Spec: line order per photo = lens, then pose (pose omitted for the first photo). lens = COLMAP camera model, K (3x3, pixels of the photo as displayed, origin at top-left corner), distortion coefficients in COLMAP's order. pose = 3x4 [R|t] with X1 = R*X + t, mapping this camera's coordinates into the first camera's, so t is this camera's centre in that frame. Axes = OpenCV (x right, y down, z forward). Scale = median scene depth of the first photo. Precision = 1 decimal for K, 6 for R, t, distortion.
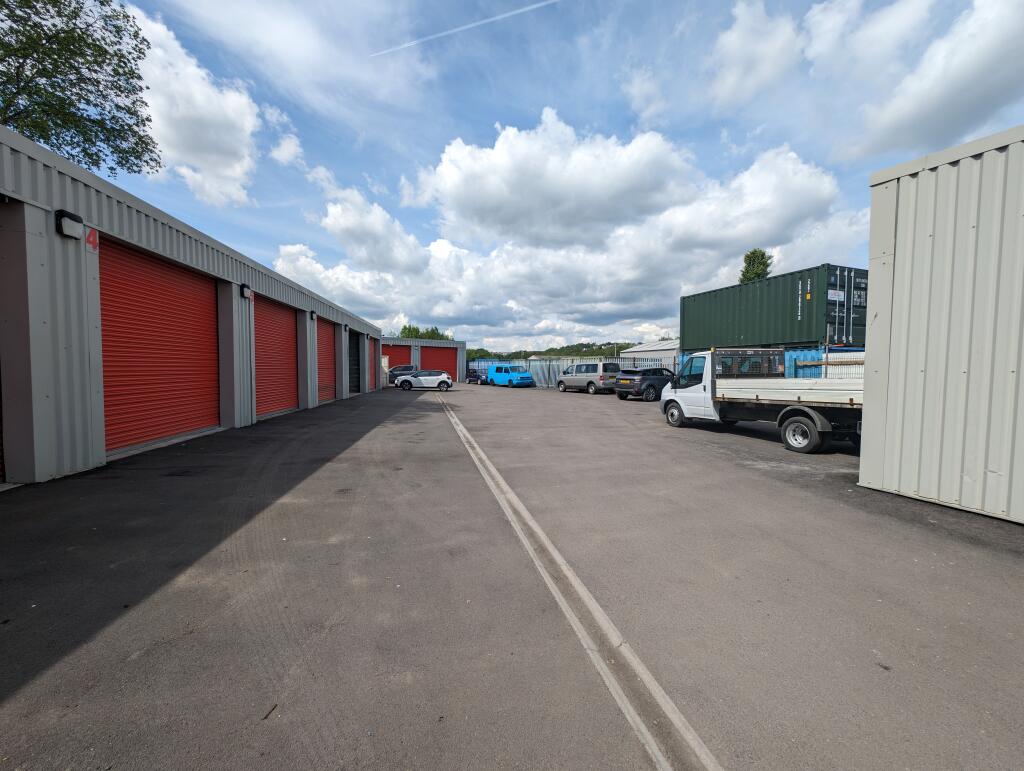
lens RADIAL K [[413.4, 0, 509.5], [0, 413.4, 386.9], [0, 0, 1]] dist [0.011638, -0.007526]
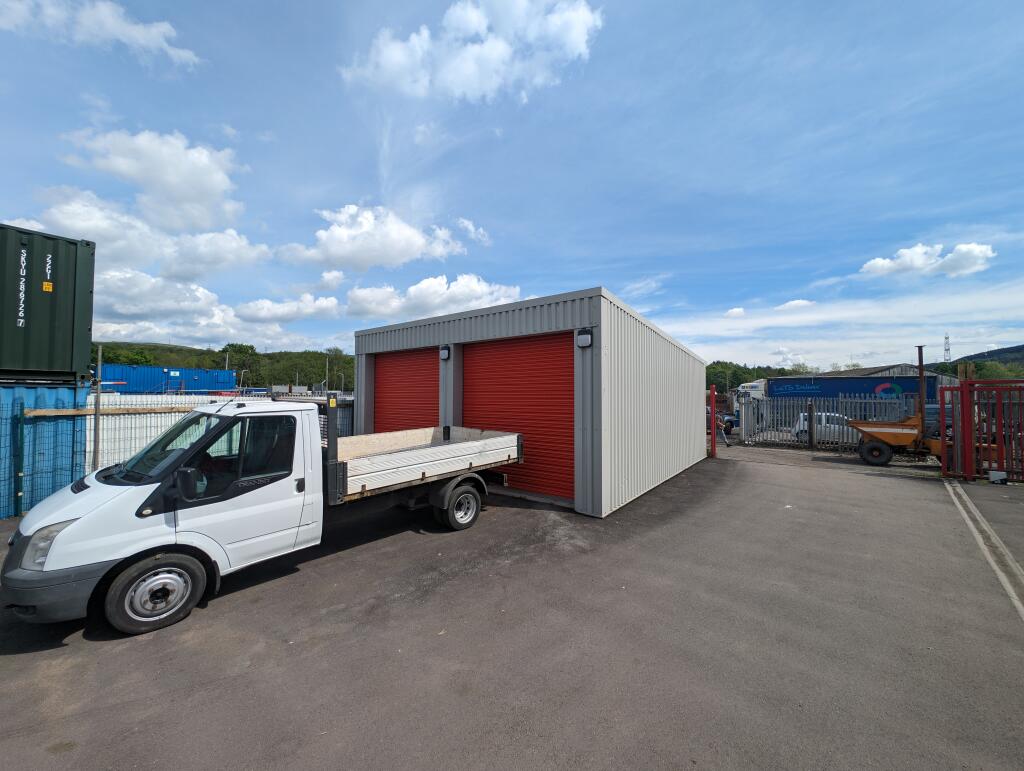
lens RADIAL K [[393.9, 0, 508.5], [0, 393.9, 383.0], [0, 0, 1]] dist [-0.000242, -0.000197]
pose [[-0.535879, 0.019955, 0.844059, -0.026466], [0.026864, 0.999617, -0.006578, -0.102569], [-0.843867, 0.019150, -0.536211, 1.048552]]
